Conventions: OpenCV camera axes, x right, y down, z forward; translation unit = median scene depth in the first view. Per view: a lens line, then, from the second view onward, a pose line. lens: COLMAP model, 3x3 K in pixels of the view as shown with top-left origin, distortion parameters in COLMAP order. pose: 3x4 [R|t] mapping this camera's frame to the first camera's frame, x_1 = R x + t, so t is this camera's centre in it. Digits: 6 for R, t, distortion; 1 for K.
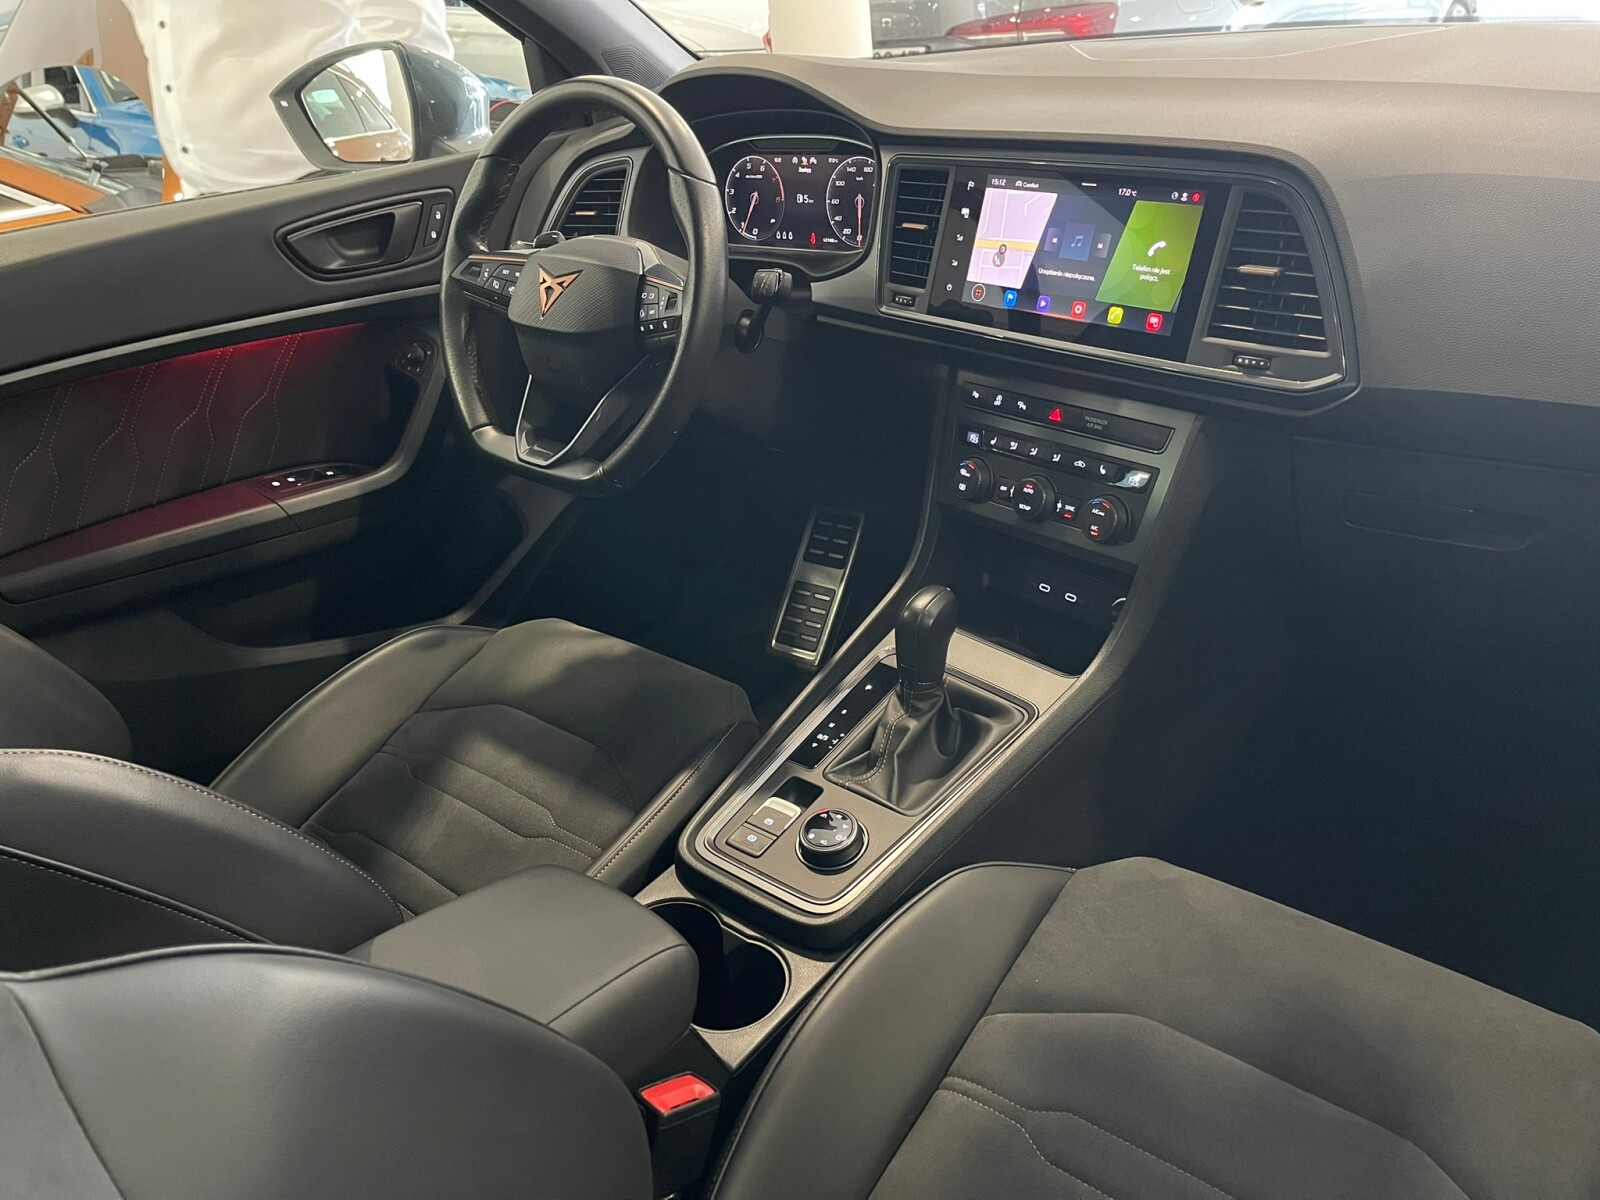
lens RADIAL K [[1202.4, 0, 792.3], [0, 1202.4, 594.6], [0, 0, 1]] dist [0.050044, -0.075308]
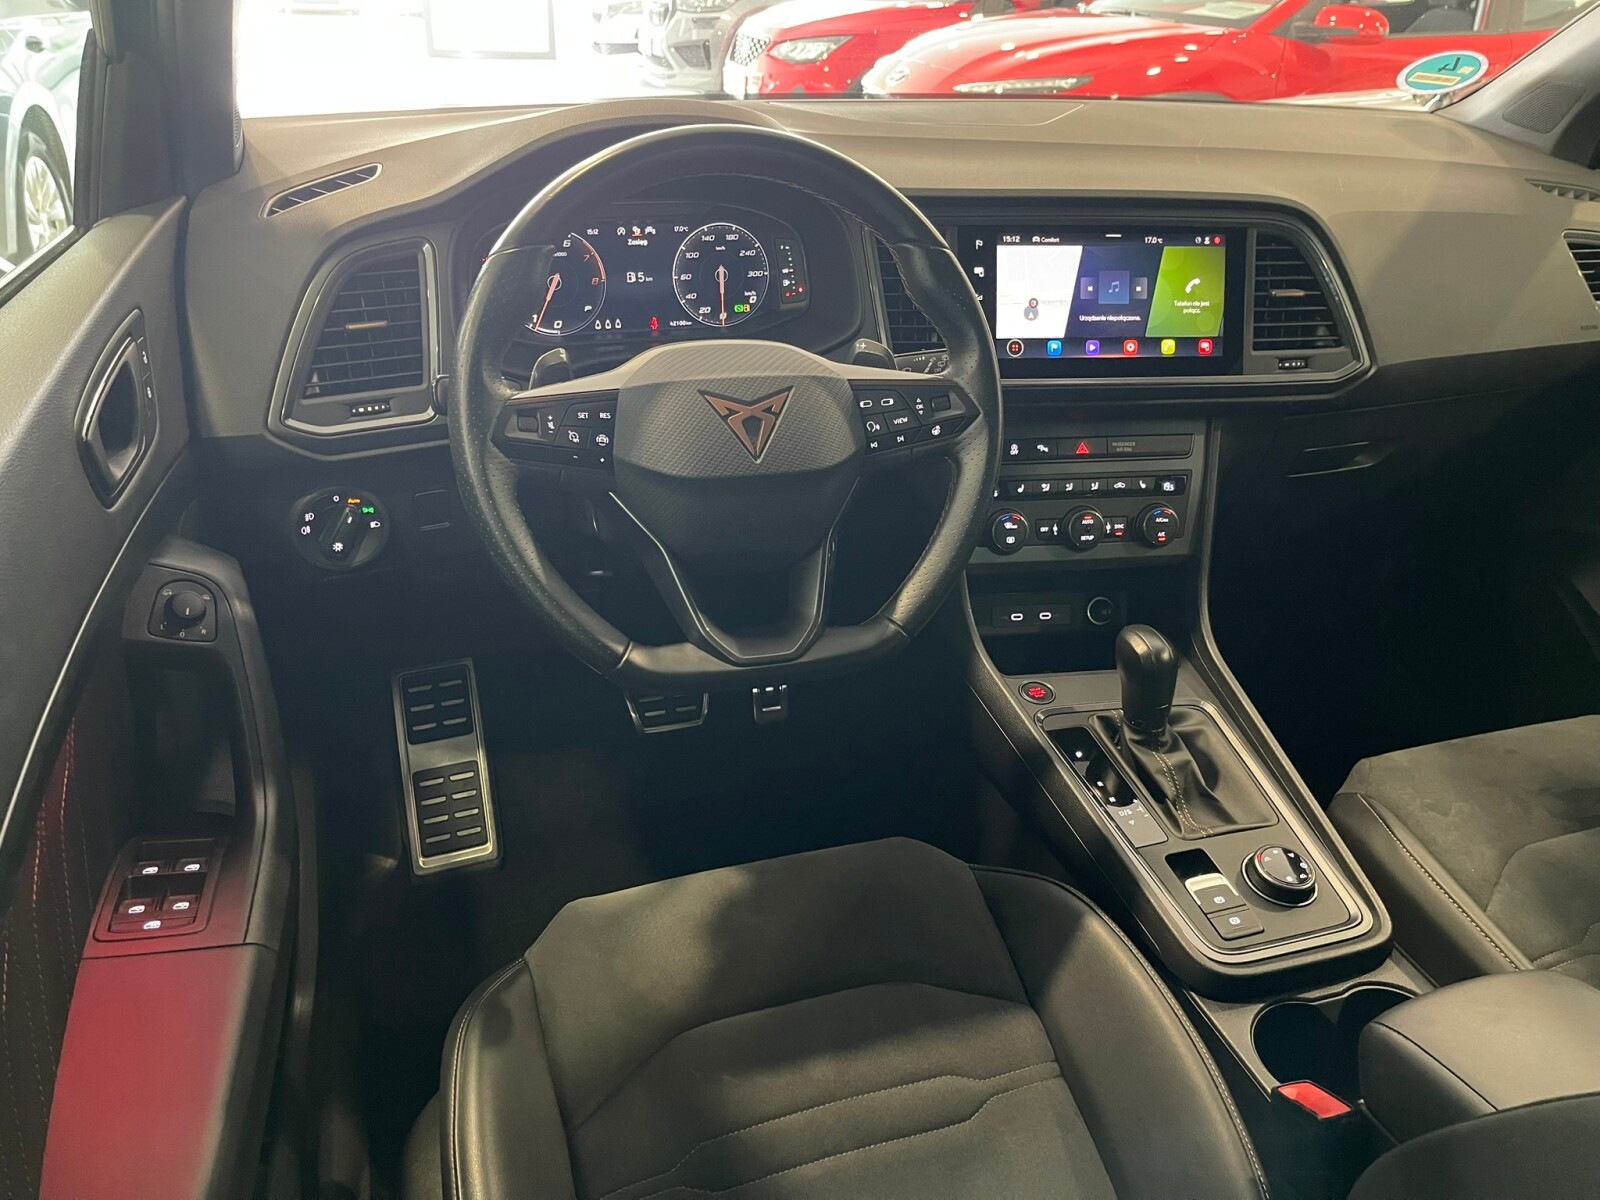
lens RADIAL K [[1212.0, 0, 786.3], [0, 1212.0, 606.2], [0, 0, 1]] dist [0.063051, -0.082325]
pose [[0.510510, -0.293926, 0.808076, -0.836046], [0.320278, 0.937140, 0.138532, -0.252602], [-0.797998, 0.188087, 0.572557, 0.616669]]
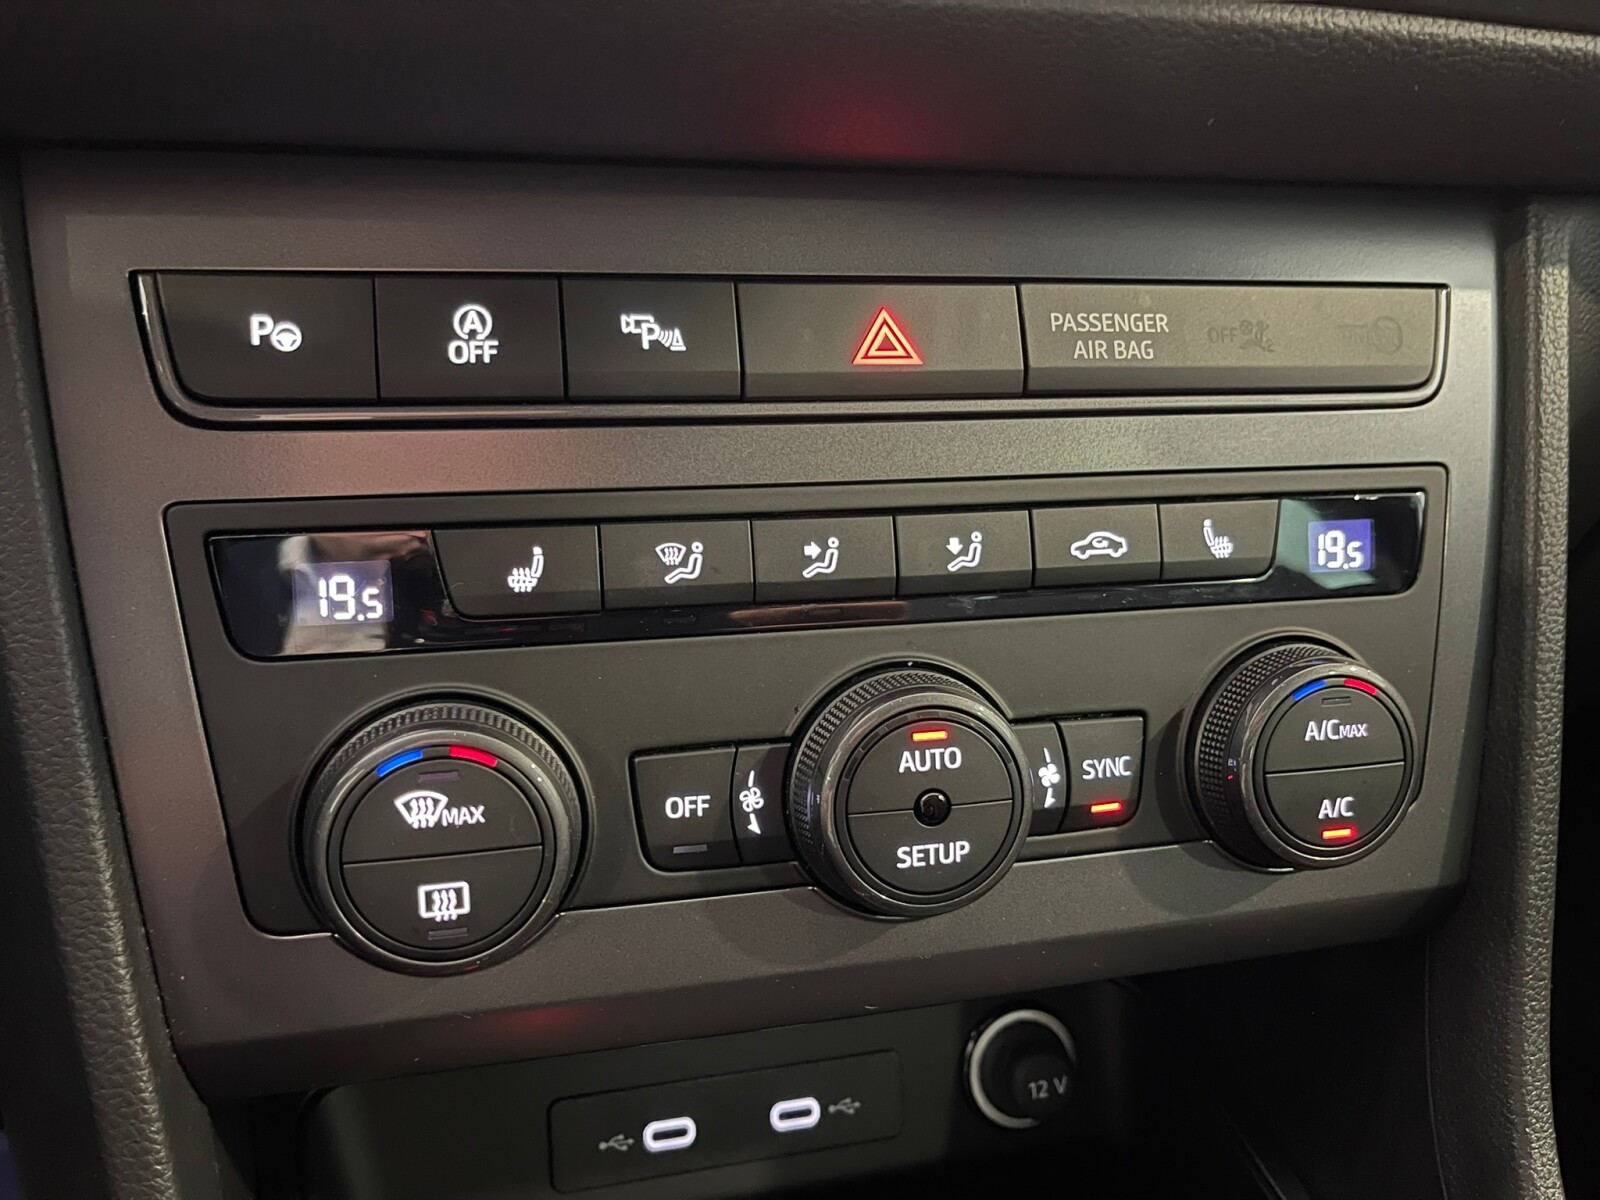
lens RADIAL K [[1212.0, 0, 786.3], [0, 1212.0, 606.2], [0, 0, 1]] dist [0.063051, -0.082325]
pose [[0.441671, -0.232234, 0.866599, 0.035976], [0.336401, 0.938315, 0.080002, -0.130431], [-0.831722, 0.256190, 0.492550, 0.930906]]
